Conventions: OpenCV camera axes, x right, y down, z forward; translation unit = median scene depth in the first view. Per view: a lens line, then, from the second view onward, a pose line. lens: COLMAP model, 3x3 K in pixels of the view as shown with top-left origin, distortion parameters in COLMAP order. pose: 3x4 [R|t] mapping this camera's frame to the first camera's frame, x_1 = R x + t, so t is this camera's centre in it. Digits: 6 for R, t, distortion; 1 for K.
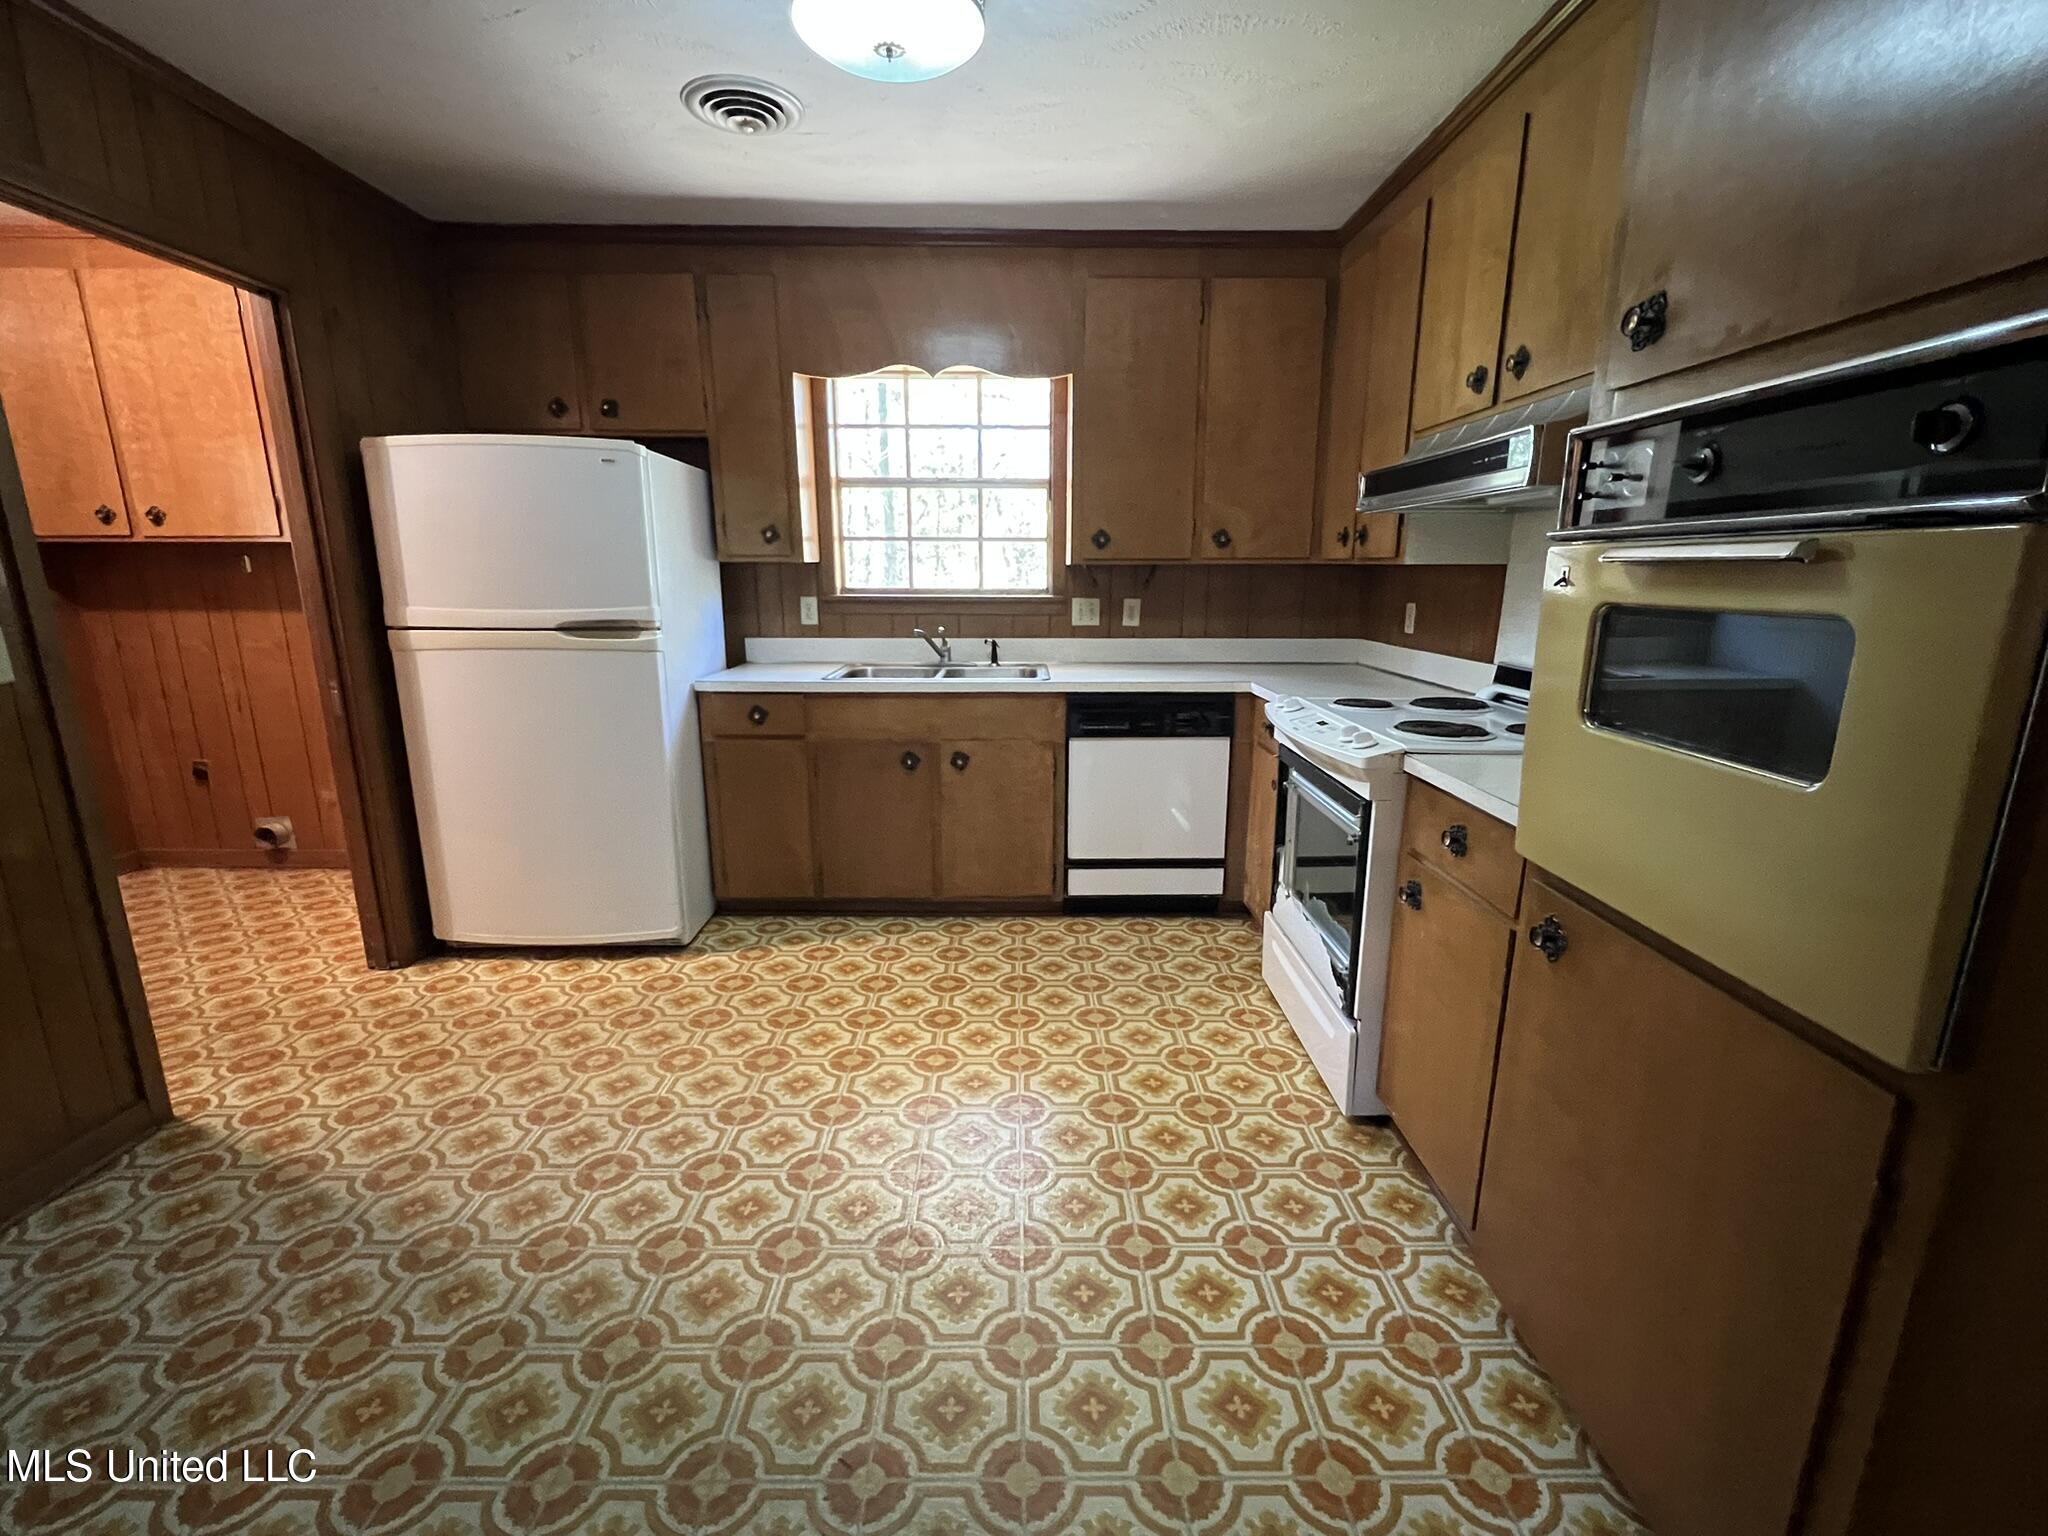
lens RADIAL K [[892.8, 0, 1027.8], [0, 892.8, 771.3], [0, 0, 1]] dist [0.000231, 0.000063]
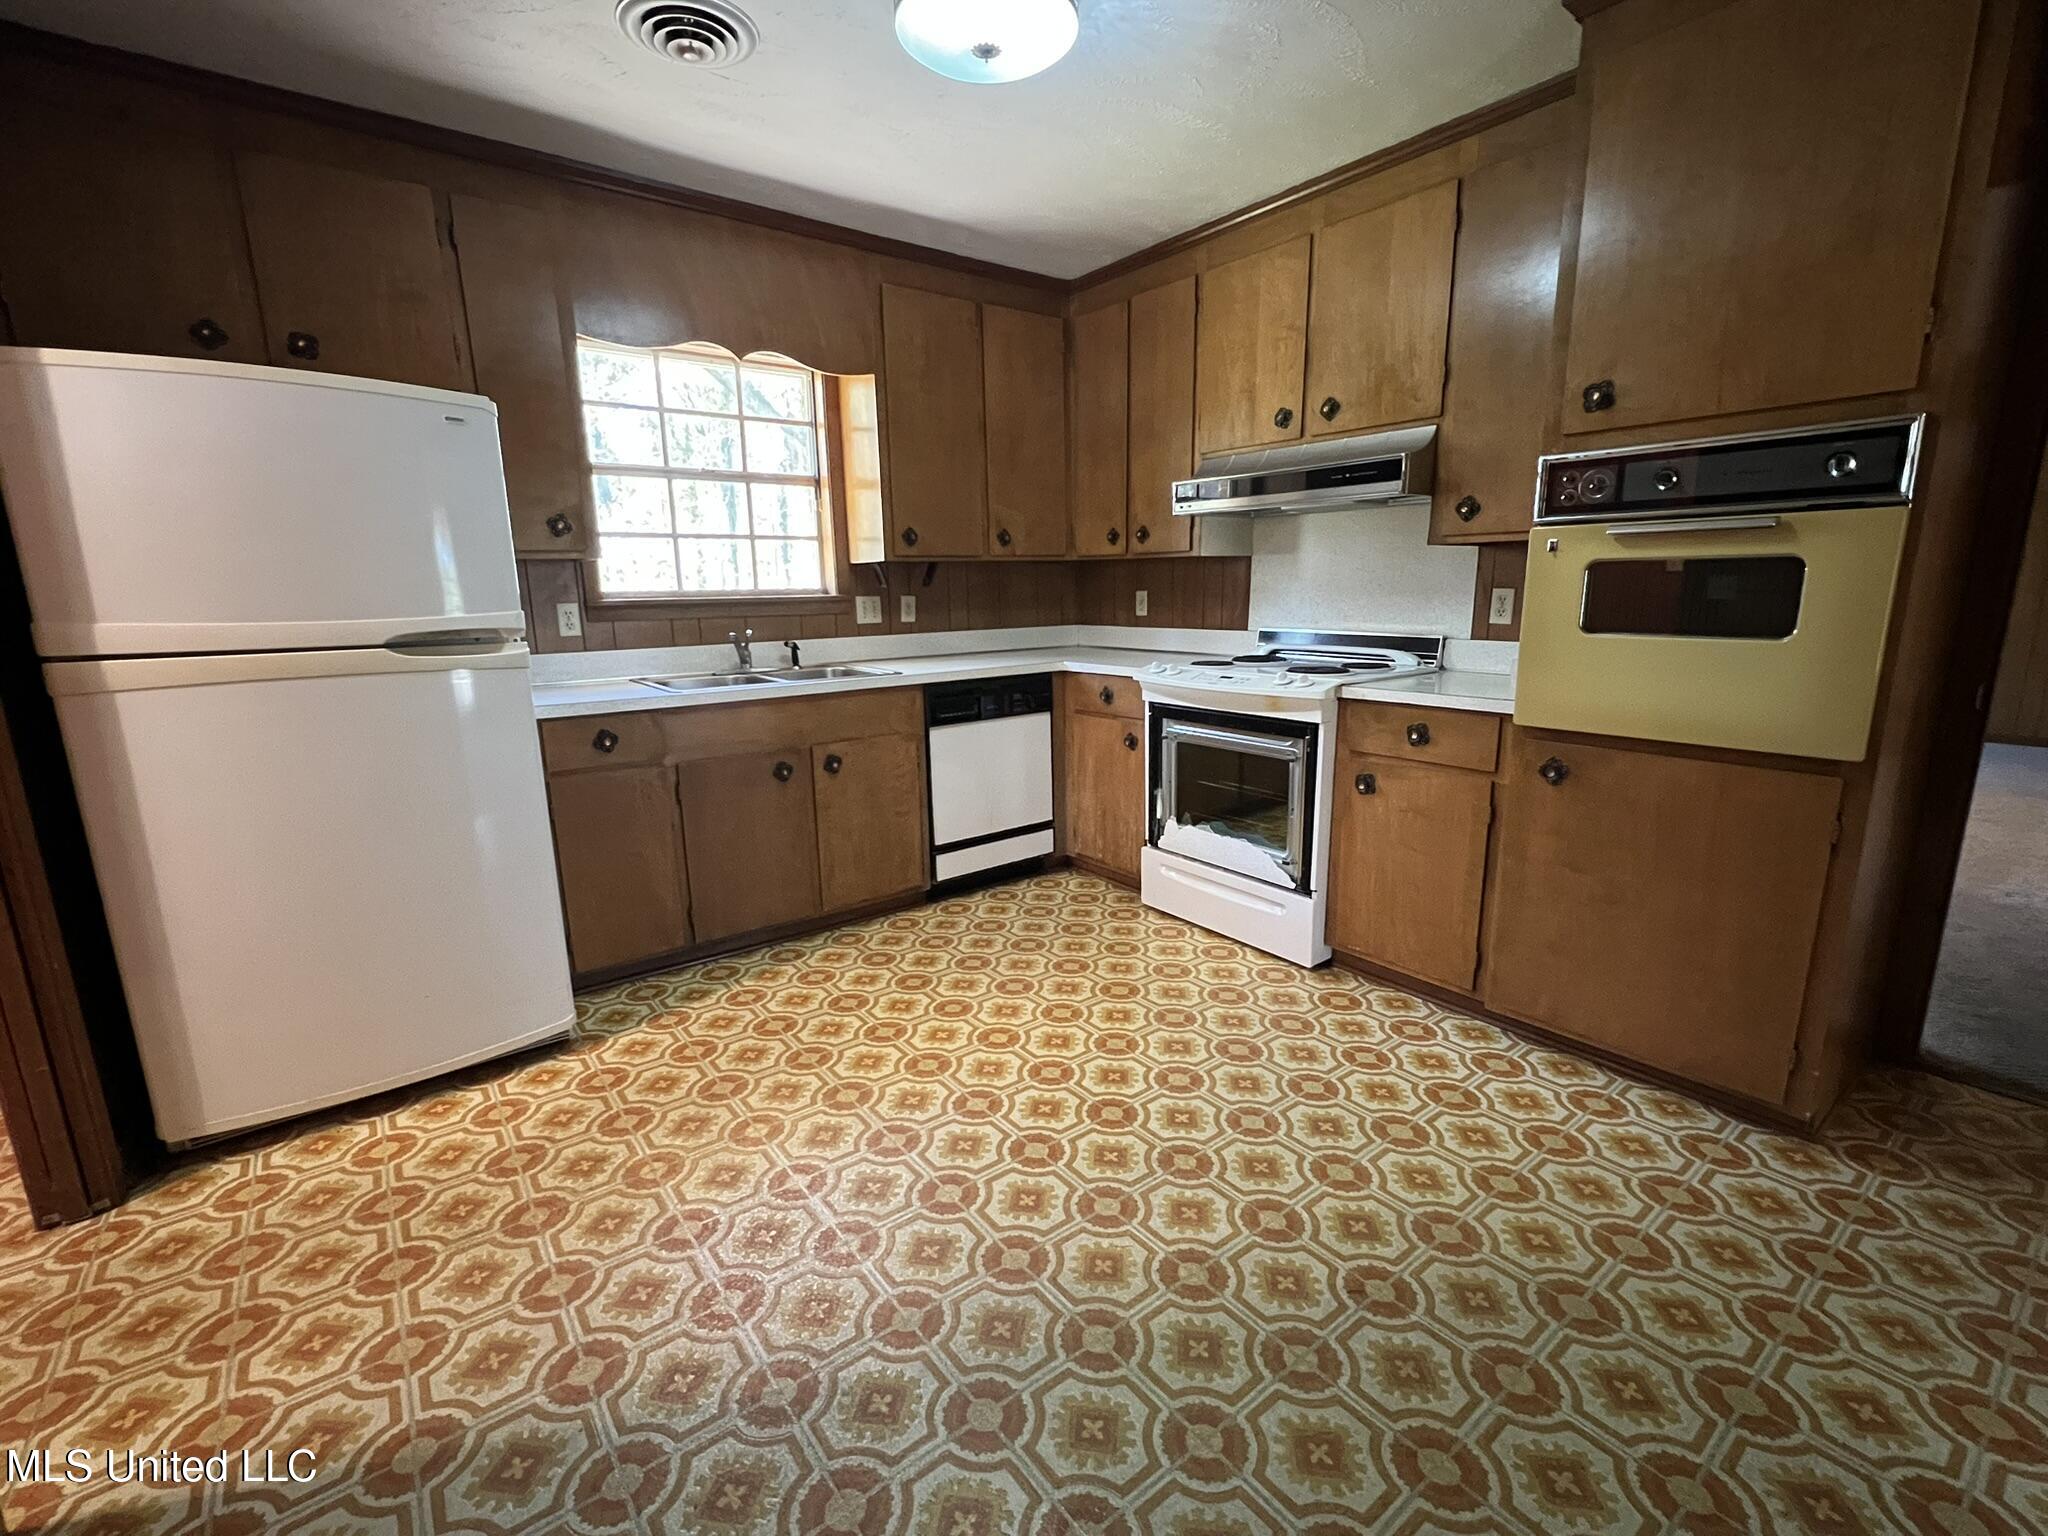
lens RADIAL K [[892.8, 0, 1023.0], [0, 892.8, 770.1], [0, 0, 1]] dist [0.000231, 0.000063]
pose [[0.802095, -0.138898, 0.580819, -0.482467], [0.151107, 0.988131, 0.027630, -0.001166], [-0.577763, 0.065604, 0.813564, 0.105361]]
